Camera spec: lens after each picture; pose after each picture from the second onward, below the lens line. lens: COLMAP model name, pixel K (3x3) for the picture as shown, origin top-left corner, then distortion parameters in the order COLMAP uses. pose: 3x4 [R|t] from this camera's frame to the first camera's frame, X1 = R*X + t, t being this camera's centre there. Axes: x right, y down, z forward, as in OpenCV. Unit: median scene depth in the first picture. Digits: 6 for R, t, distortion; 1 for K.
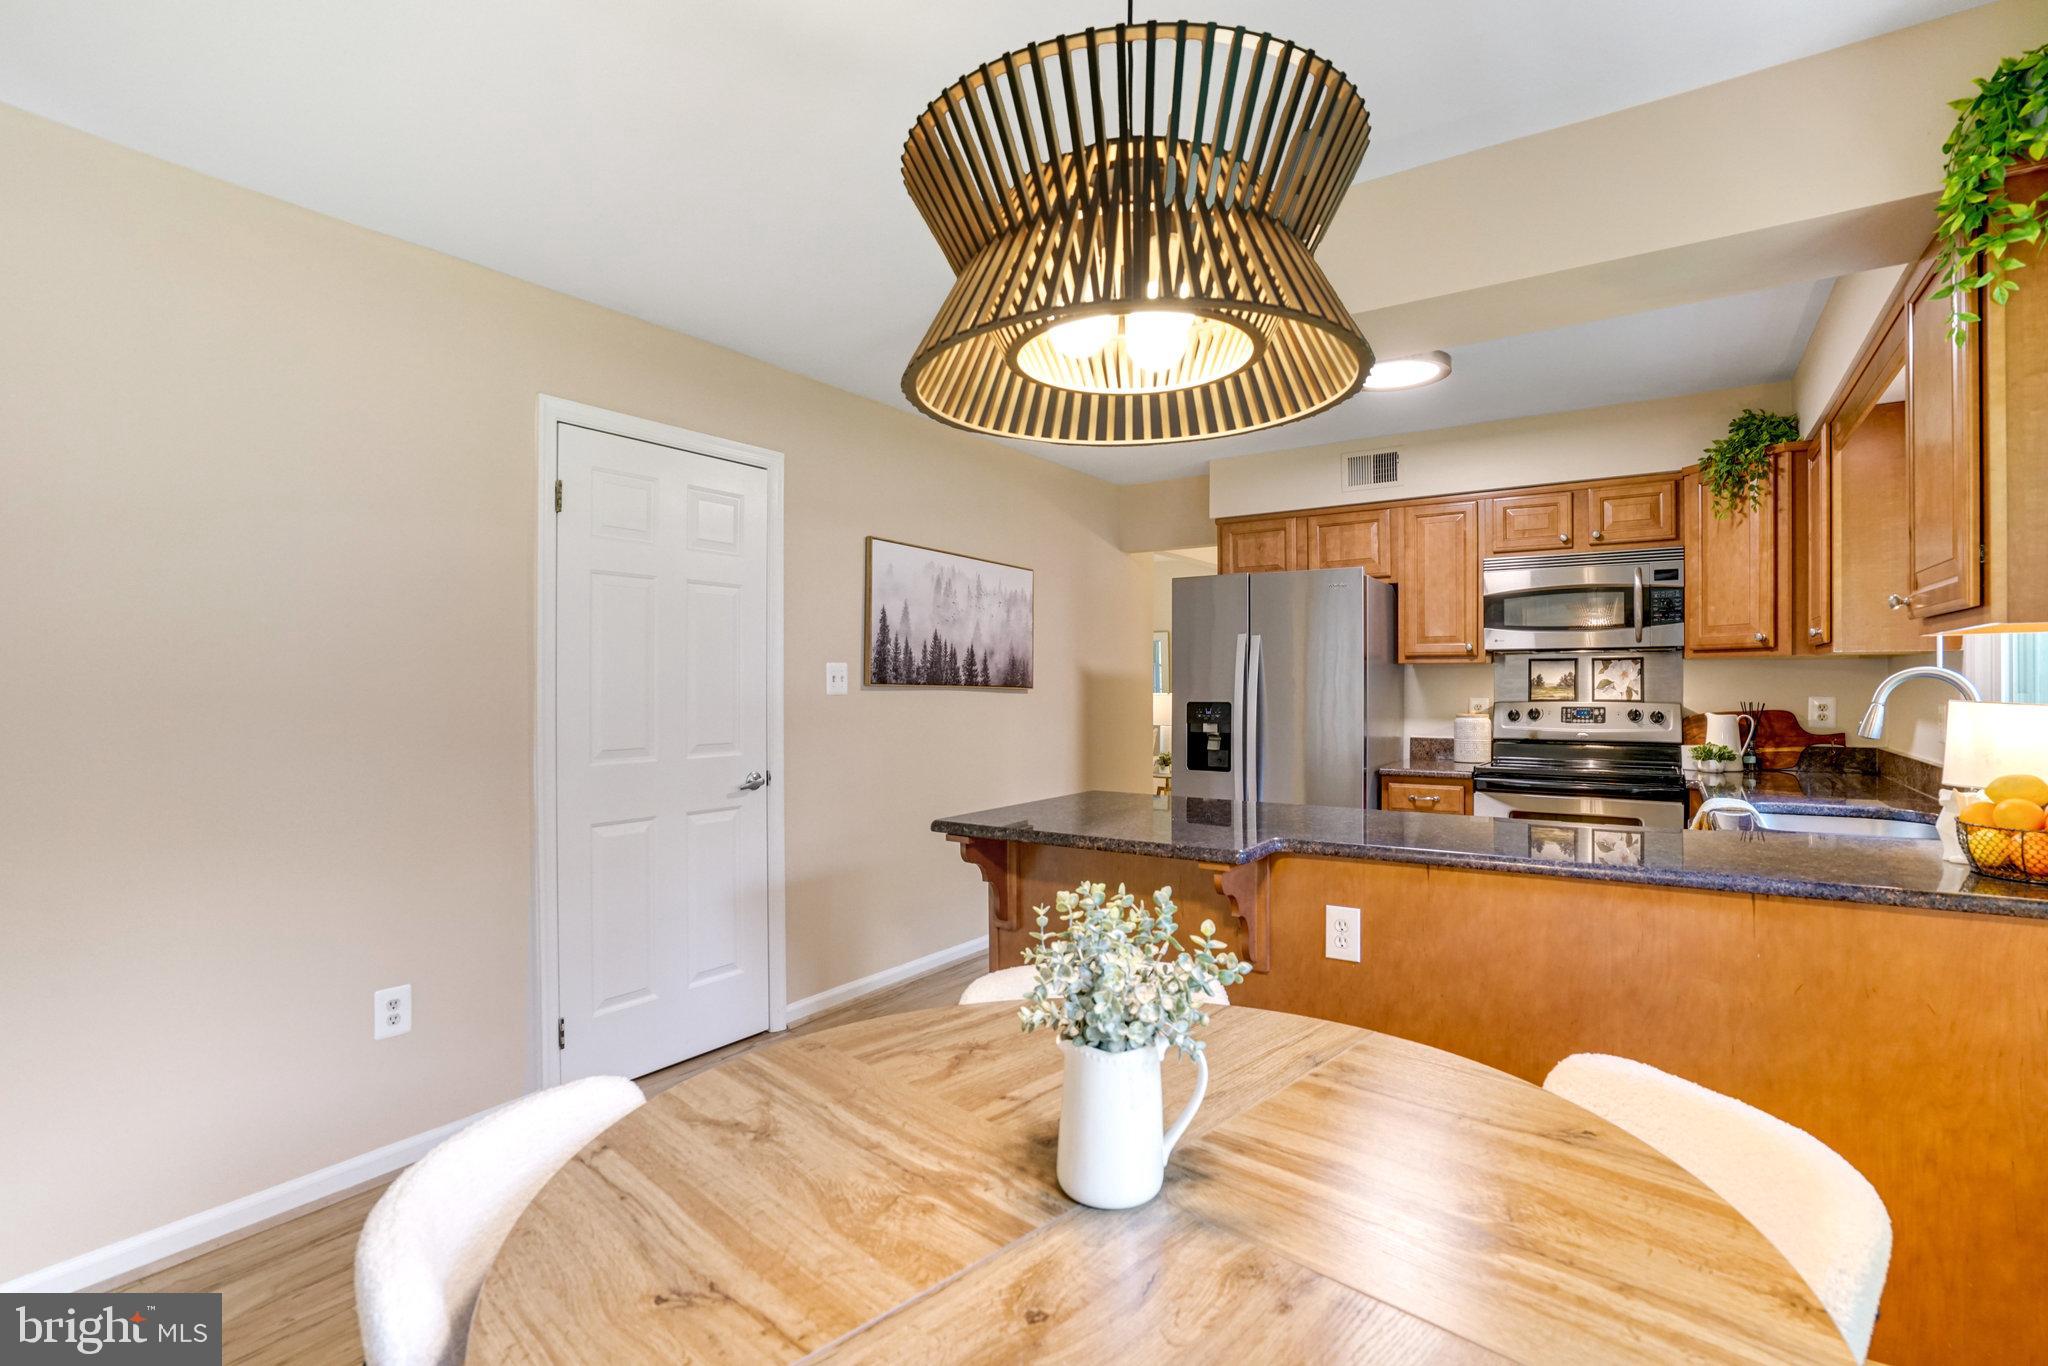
lens RADIAL K [[957.3, 0, 1005.3], [0, 957.3, 686.0], [0, 0, 1]] dist [-0.074894, 0.038647]
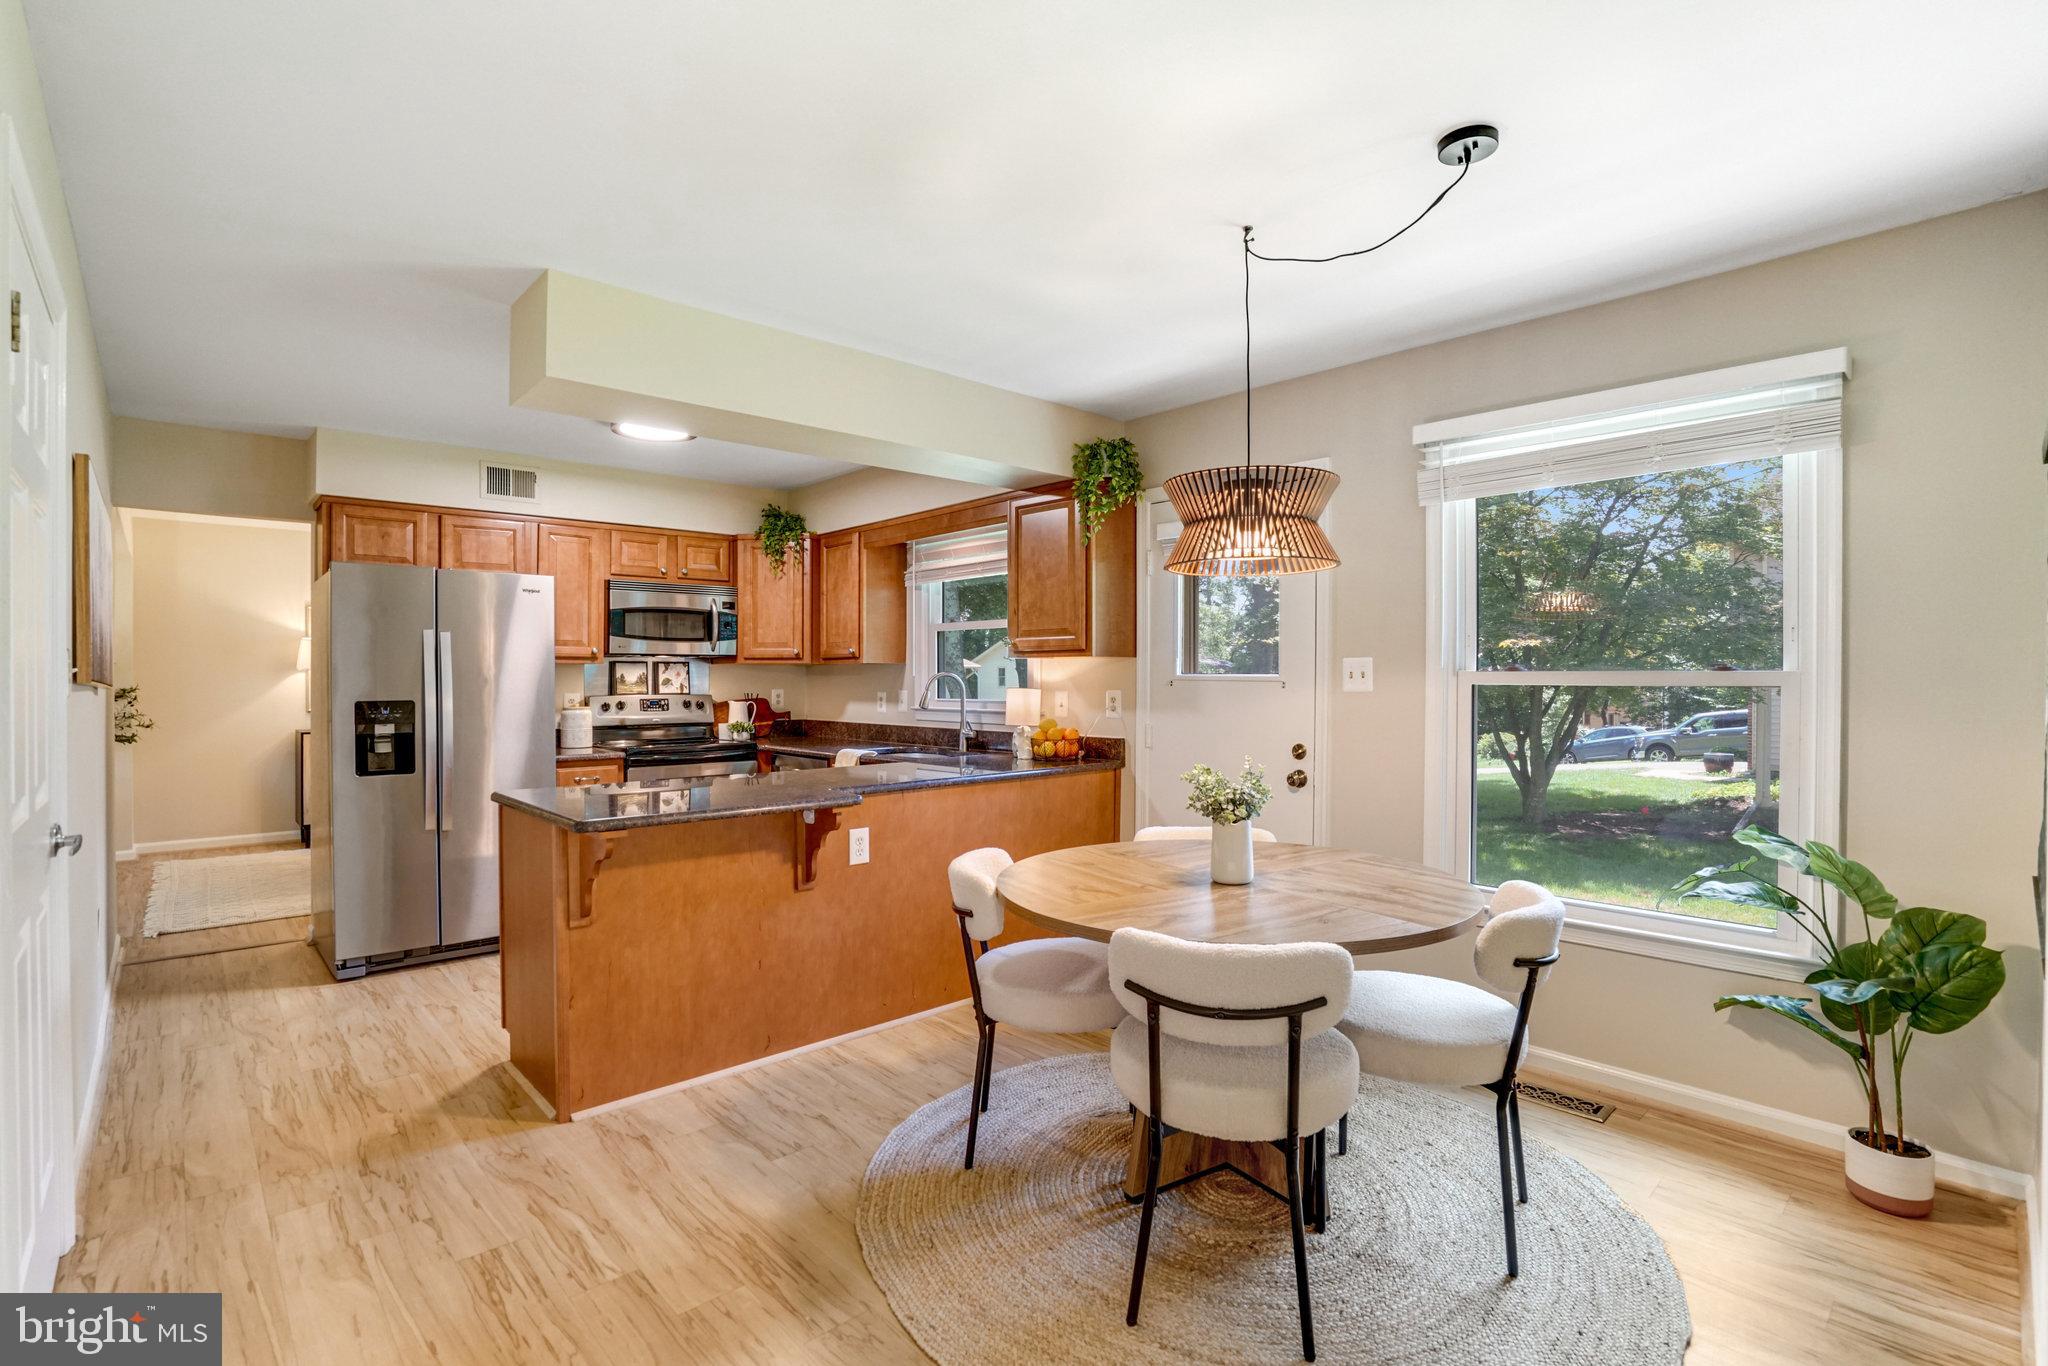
lens RADIAL K [[957.3, 0, 1005.3], [0, 957.3, 686.0], [0, 0, 1]] dist [-0.074894, 0.038647]
pose [[0.226792, -0.005527, 0.973927, -0.573327], [0.002928, 0.999983, 0.004993, -0.000741], [-0.973939, 0.001719, 0.226805, 0.225037]]
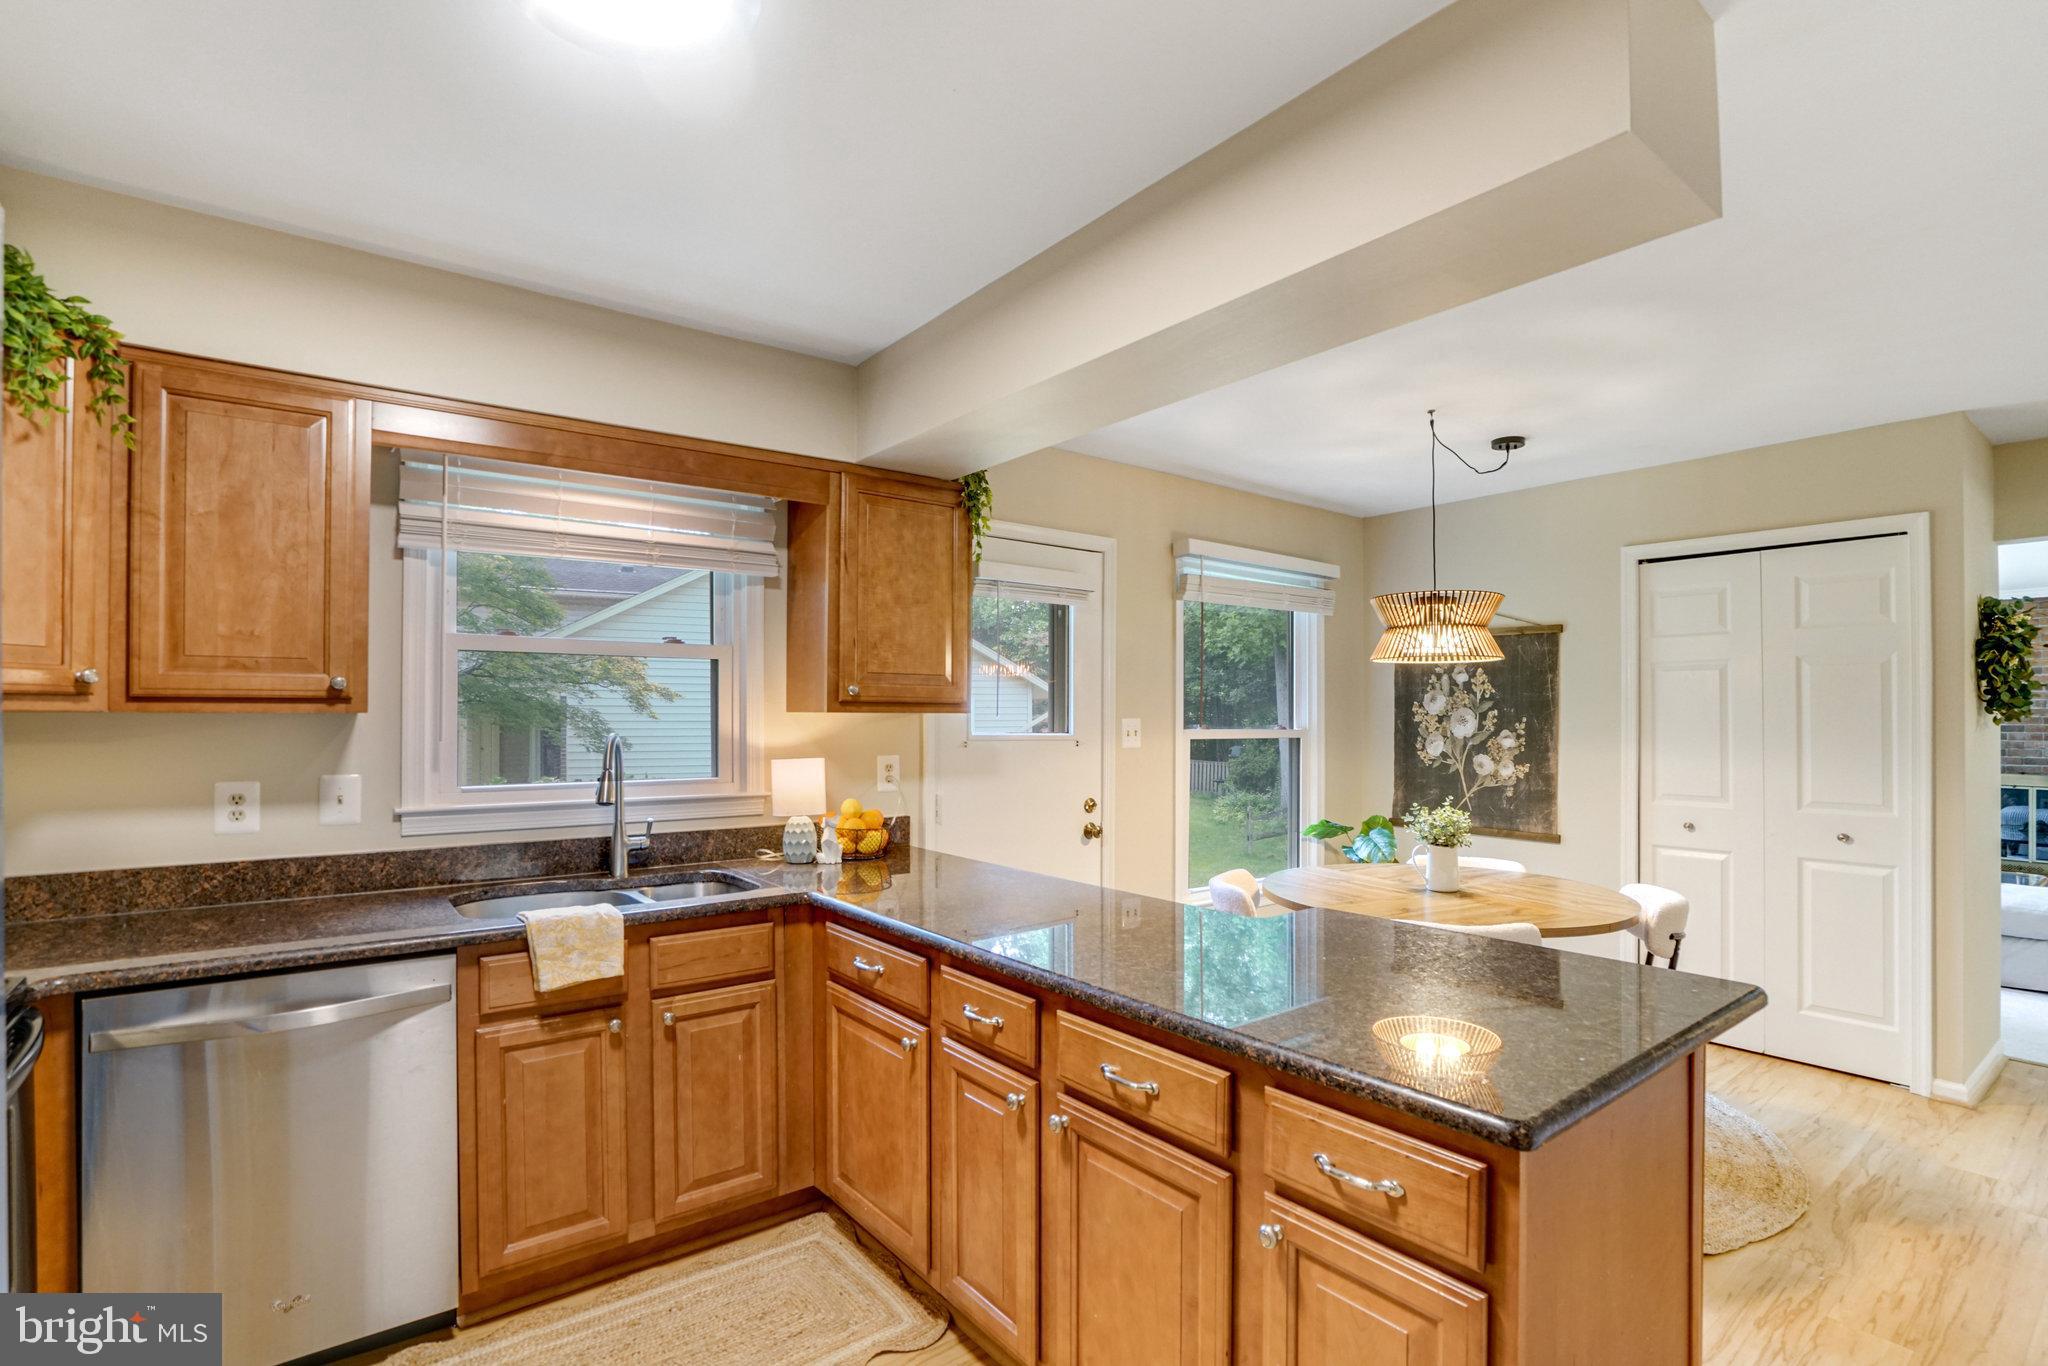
lens RADIAL K [[969.3, 0, 1000.1], [0, 969.3, 702.9], [0, 0, 1]] dist [-0.058217, 0.025642]
pose [[-0.950139, 0.003677, 0.311806, 0.128952], [0.000791, 0.999956, -0.009381, -0.026528], [-0.311827, -0.008666, -0.950100, 1.096181]]
